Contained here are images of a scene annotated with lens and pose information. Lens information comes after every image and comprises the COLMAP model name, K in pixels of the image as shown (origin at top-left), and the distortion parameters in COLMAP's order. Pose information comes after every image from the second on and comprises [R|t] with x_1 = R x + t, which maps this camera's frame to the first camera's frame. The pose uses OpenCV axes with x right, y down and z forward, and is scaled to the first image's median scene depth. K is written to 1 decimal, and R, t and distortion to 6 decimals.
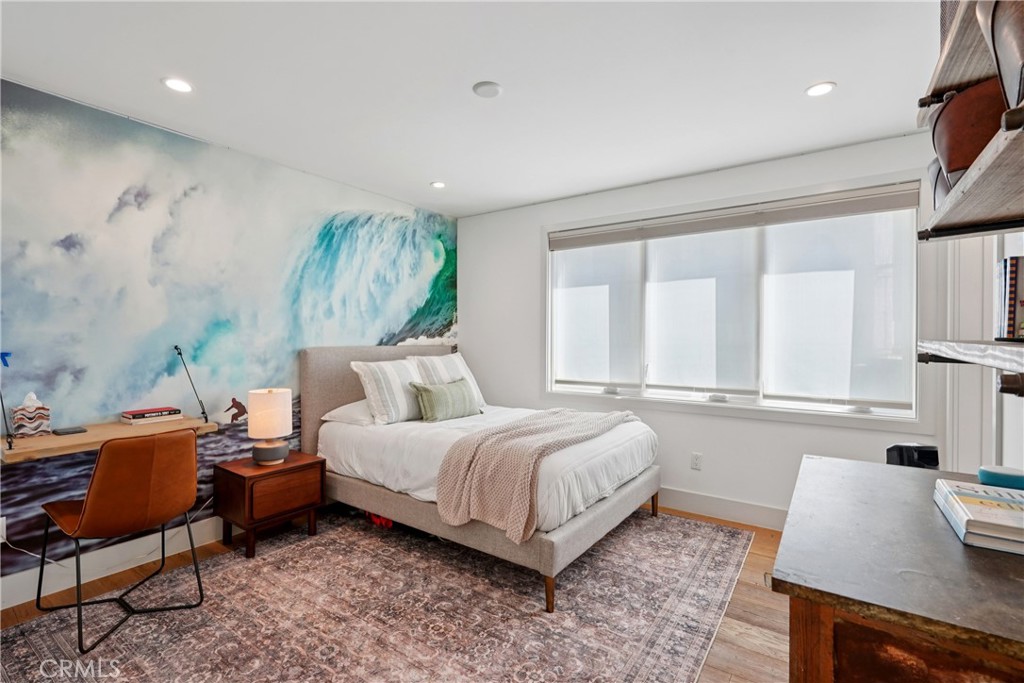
lens RADIAL K [[471.3, 0, 515.8], [0, 471.3, 337.1], [0, 0, 1]] dist [-0.011567, 0.000802]
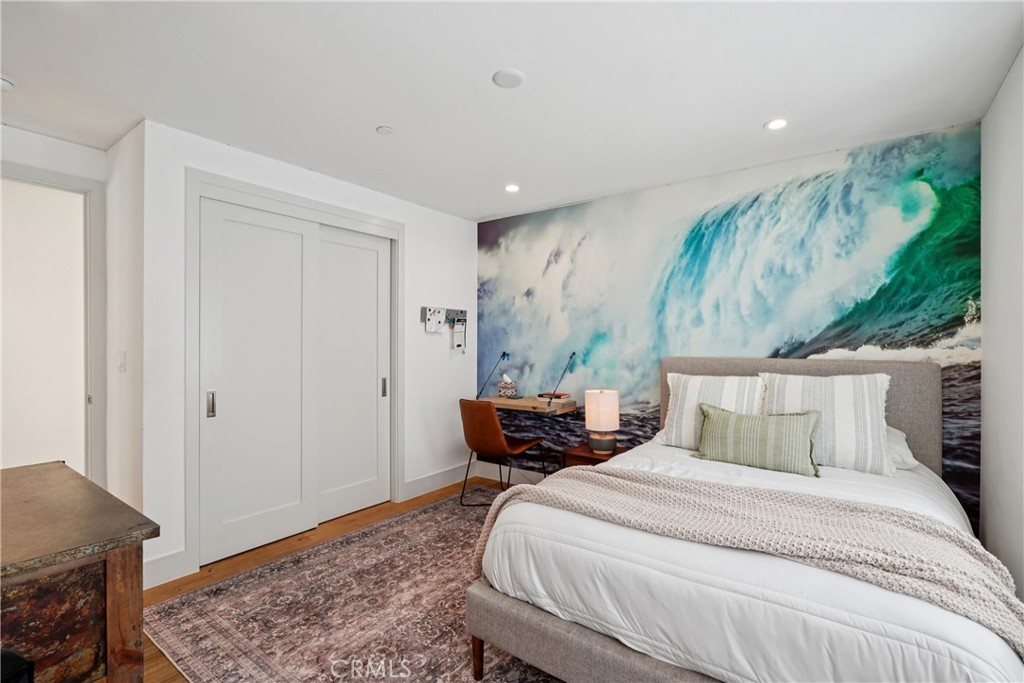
lens RADIAL K [[471.3, 0, 517.0], [0, 471.3, 345.2], [0, 0, 1]] dist [-0.011567, 0.000802]
pose [[-0.038143, 0.001563, -0.999271, 0.571020], [-0.000655, 0.999999, 0.001589, -0.004413], [0.999272, 0.000715, -0.038142, 0.697208]]
